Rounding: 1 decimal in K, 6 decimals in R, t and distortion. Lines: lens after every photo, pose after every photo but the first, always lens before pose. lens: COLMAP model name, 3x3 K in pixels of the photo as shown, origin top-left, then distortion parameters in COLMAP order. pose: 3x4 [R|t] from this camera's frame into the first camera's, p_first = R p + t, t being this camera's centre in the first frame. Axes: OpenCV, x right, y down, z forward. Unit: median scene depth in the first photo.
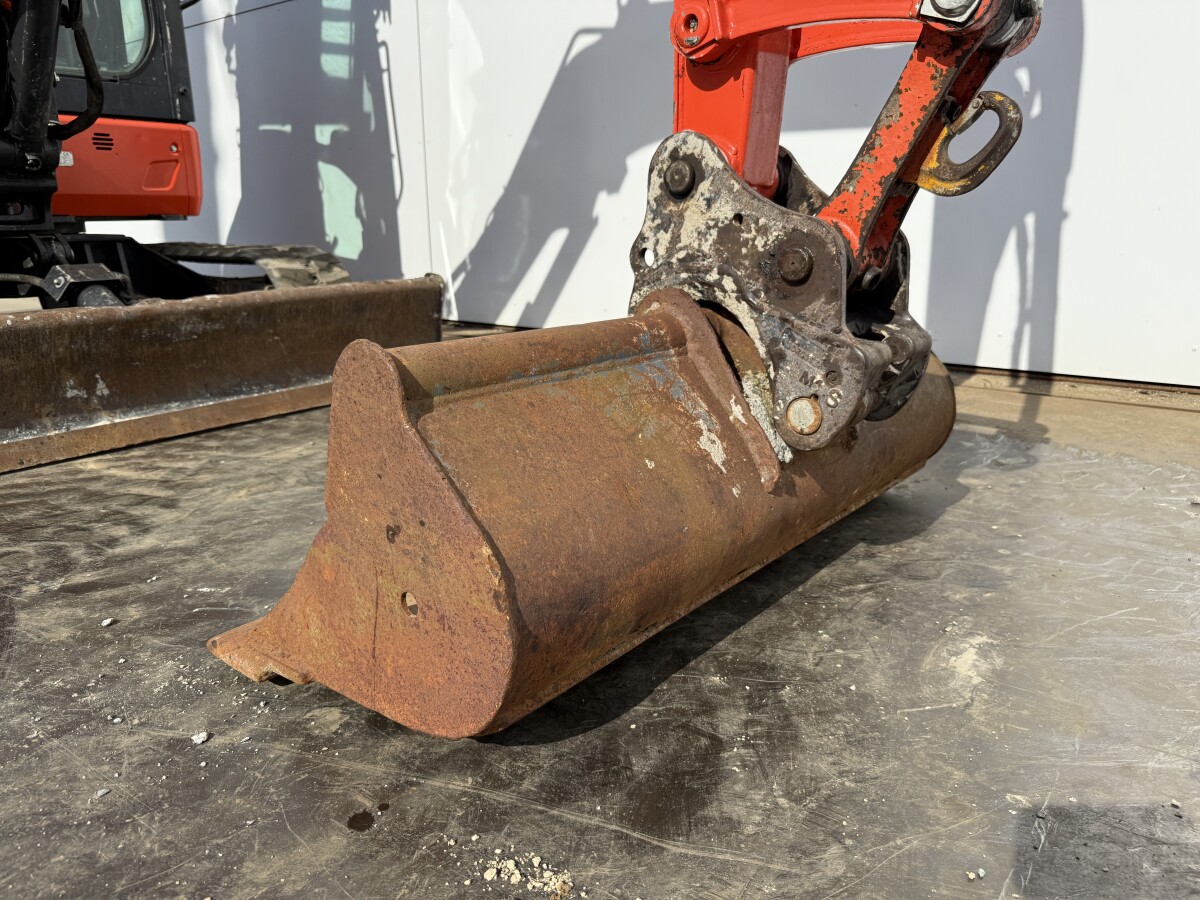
lens RADIAL K [[854.0, 0, 610.7], [0, 854.0, 461.2], [0, 0, 1]] dist [0.046868, -0.073250]
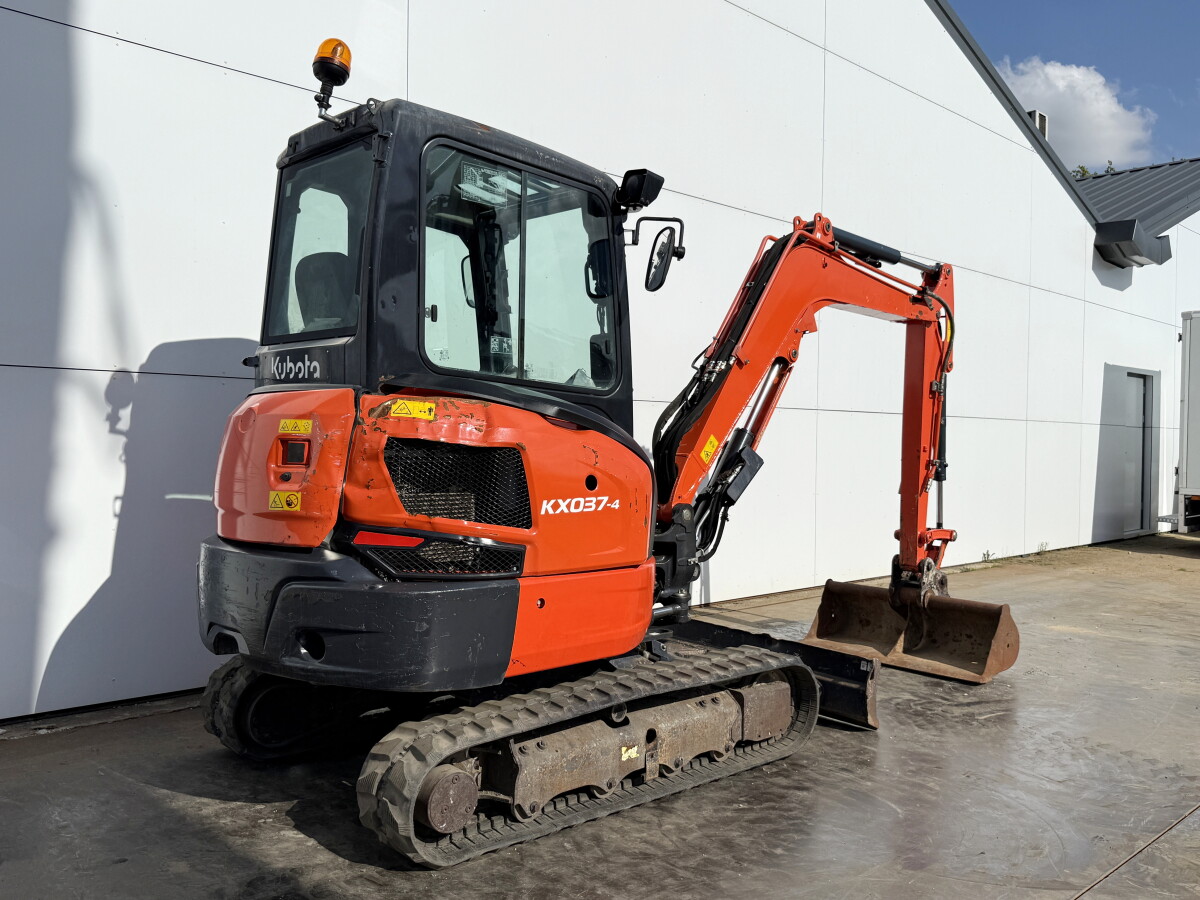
lens RADIAL K [[987.5, 0, 600.0], [0, 987.5, 450.0], [0, 0, 1]] dist [0.154274, -0.359267]
pose [[0.165052, -0.007732, 0.986255, -5.655001], [0.247123, 0.968396, -0.033765, -1.209835], [-0.954824, 0.249299, 0.161746, 1.664354]]
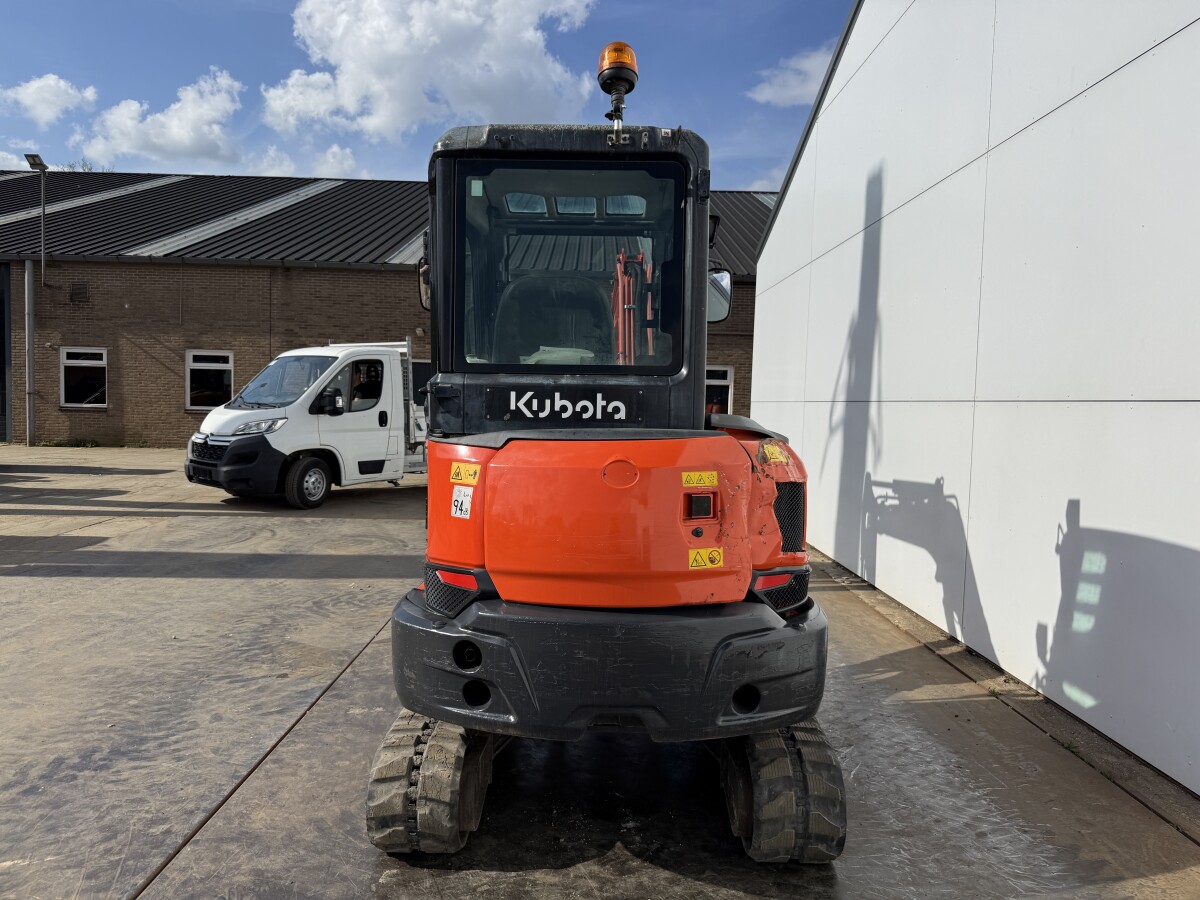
lens RADIAL K [[840.3, 0, 612.3], [0, 840.3, 449.1], [0, 0, 1]] dist [0.096927, -0.160493]
pose [[-0.596224, -0.056095, 0.800856, -4.652007], [0.207957, 0.952717, 0.221552, -2.242893], [-0.775417, 0.298638, -0.556367, 4.433852]]
